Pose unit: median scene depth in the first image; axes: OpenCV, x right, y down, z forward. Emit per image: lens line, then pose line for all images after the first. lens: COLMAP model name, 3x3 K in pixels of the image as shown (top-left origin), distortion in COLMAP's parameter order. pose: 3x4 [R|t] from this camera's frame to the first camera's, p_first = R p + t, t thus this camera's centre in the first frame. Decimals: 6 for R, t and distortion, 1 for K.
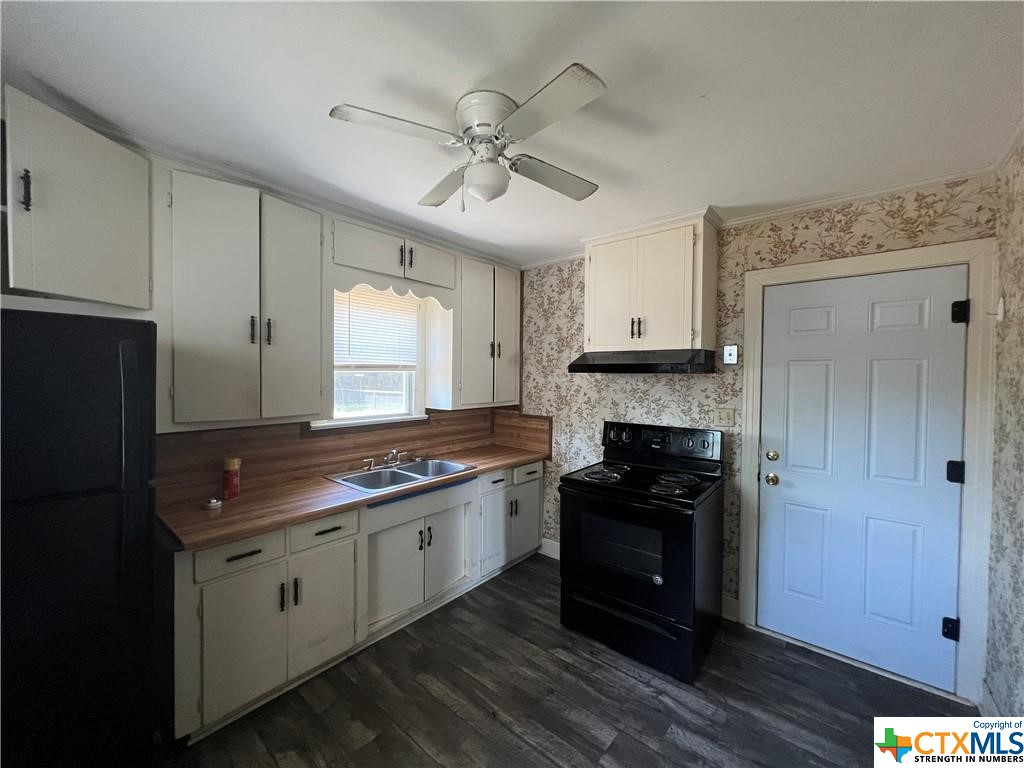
lens RADIAL K [[410.9, 0, 510.6], [0, 410.9, 382.1], [0, 0, 1]] dist [-0.002662, 0.000507]
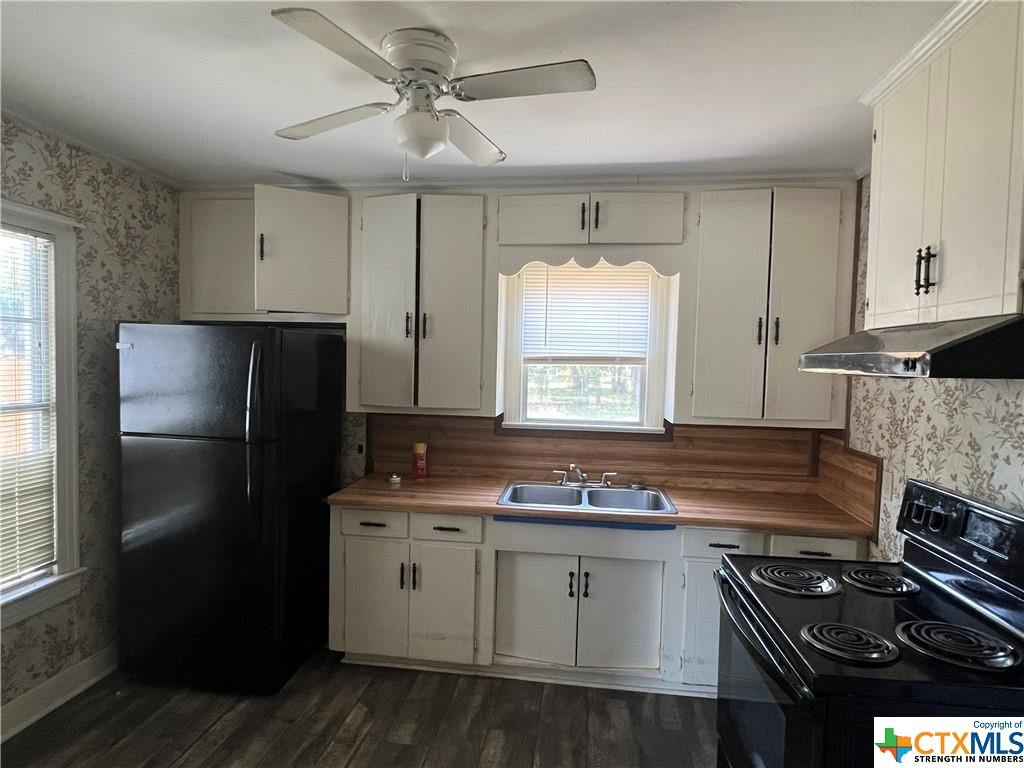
lens RADIAL K [[573.3, 0, 509.7], [0, 573.3, 385.5], [0, 0, 1]] dist [0.000780, -0.000610]
pose [[0.532178, 0.040567, -0.845660, 0.586609], [-0.032255, 0.999098, 0.027629, -0.013611], [0.846018, 0.012573, 0.533006, 0.308390]]
